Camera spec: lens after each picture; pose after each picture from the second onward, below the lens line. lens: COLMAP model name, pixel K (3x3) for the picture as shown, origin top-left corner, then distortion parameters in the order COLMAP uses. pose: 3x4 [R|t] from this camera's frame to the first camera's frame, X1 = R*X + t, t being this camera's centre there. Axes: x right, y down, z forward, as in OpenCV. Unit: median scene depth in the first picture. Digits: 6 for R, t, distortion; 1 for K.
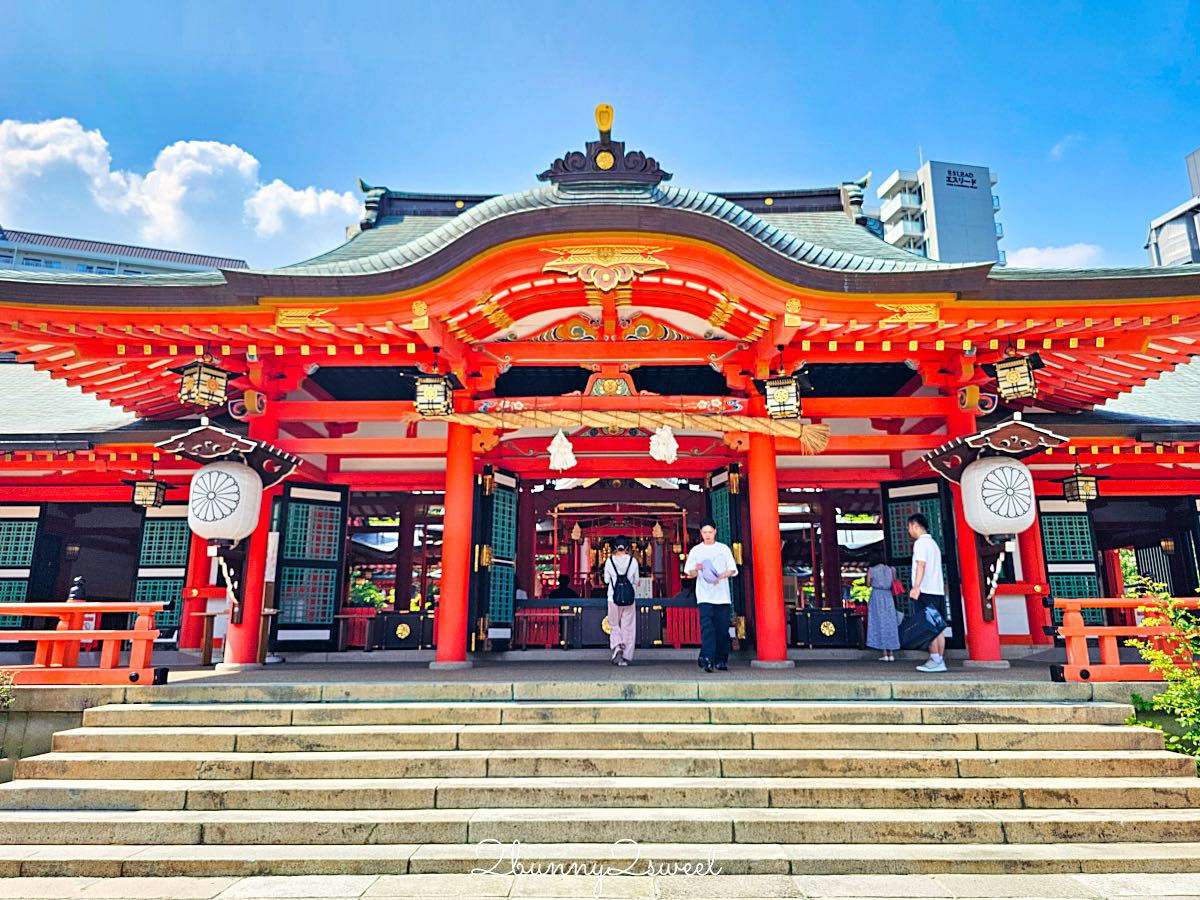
lens RADIAL K [[804.4, 0, 600.0], [0, 804.4, 450.0], [0, 0, 1]] dist [0.006911, -0.036928]
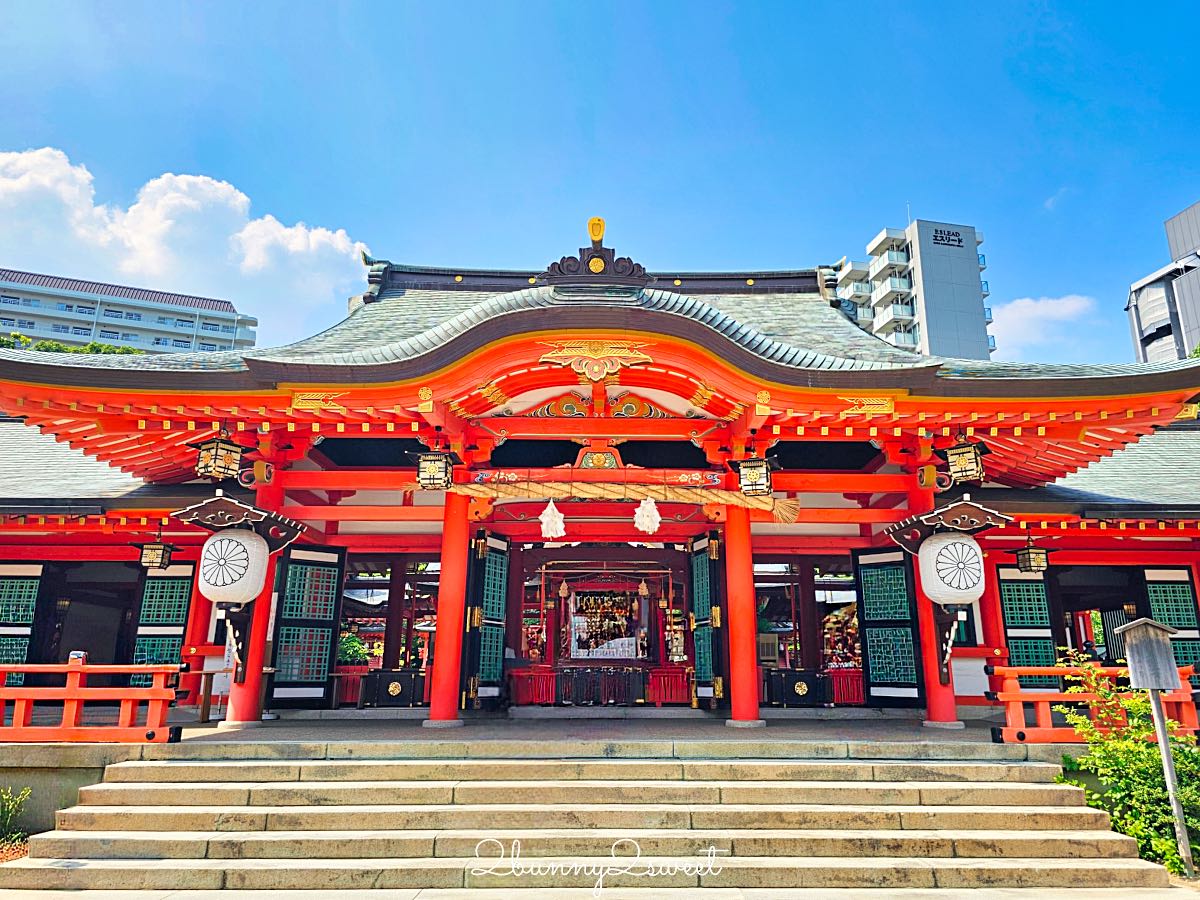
lens RADIAL K [[835.8, 0, 622.0], [0, 835.8, 451.1], [0, 0, 1]] dist [0.027851, -0.057469]
pose [[0.999112, 0.016796, 0.038639, 0.001010], [-0.014967, 0.998776, -0.047151, -0.043048], [-0.039384, 0.046531, 0.998140, -0.130275]]
